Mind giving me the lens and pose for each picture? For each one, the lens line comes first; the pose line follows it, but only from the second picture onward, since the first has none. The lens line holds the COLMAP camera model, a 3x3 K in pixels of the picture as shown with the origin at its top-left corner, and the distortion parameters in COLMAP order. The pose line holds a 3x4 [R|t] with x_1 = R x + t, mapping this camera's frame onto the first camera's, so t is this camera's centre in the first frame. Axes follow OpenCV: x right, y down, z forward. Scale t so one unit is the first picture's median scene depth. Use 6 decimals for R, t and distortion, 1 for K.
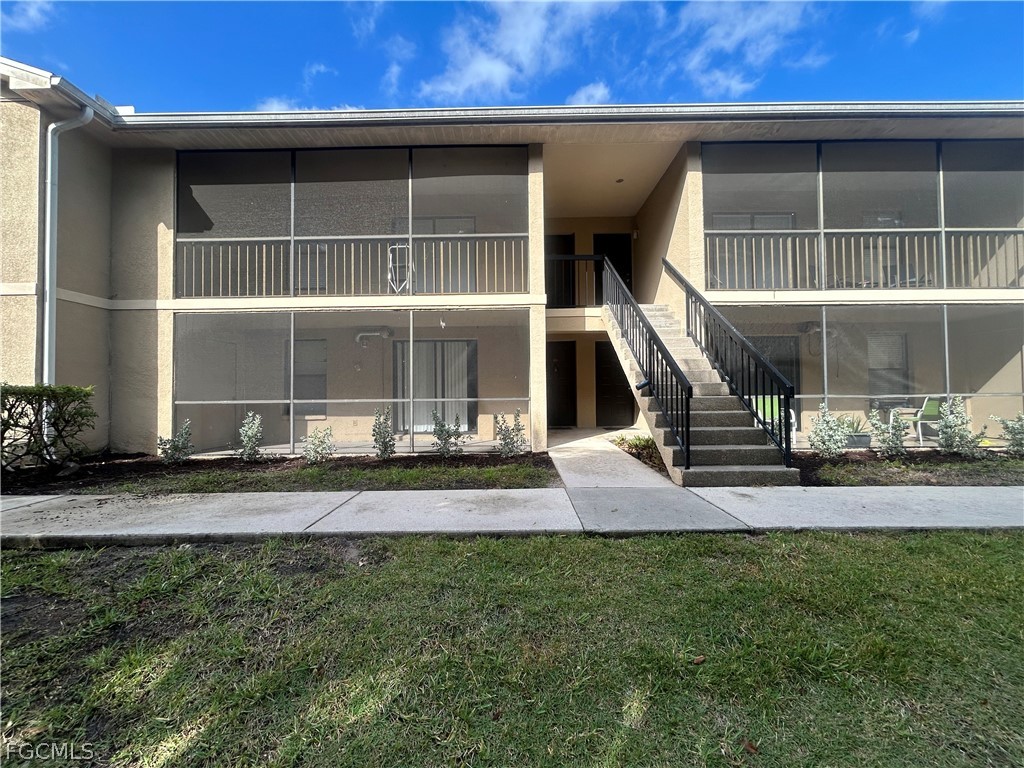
lens RADIAL K [[412.7, 0, 512.0], [0, 412.7, 384.0], [0, 0, 1]] dist [0.000027, 0.000051]
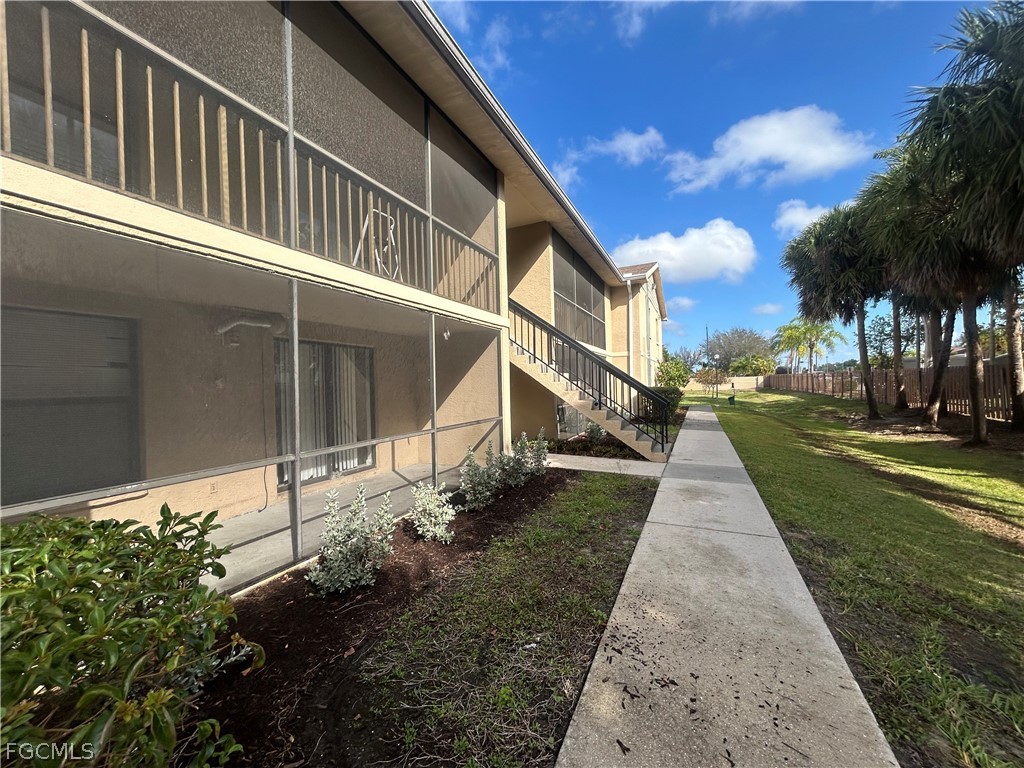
lens RADIAL K [[412.7, 0, 512.0], [0, 412.7, 384.0], [0, 0, 1]] dist [0.000027, 0.000051]
pose [[0.408308, 0.002113, 0.912842, -0.876431], [0.002140, 0.999992, -0.003273, -0.045135], [-0.912842, 0.003290, 0.408301, 0.553494]]
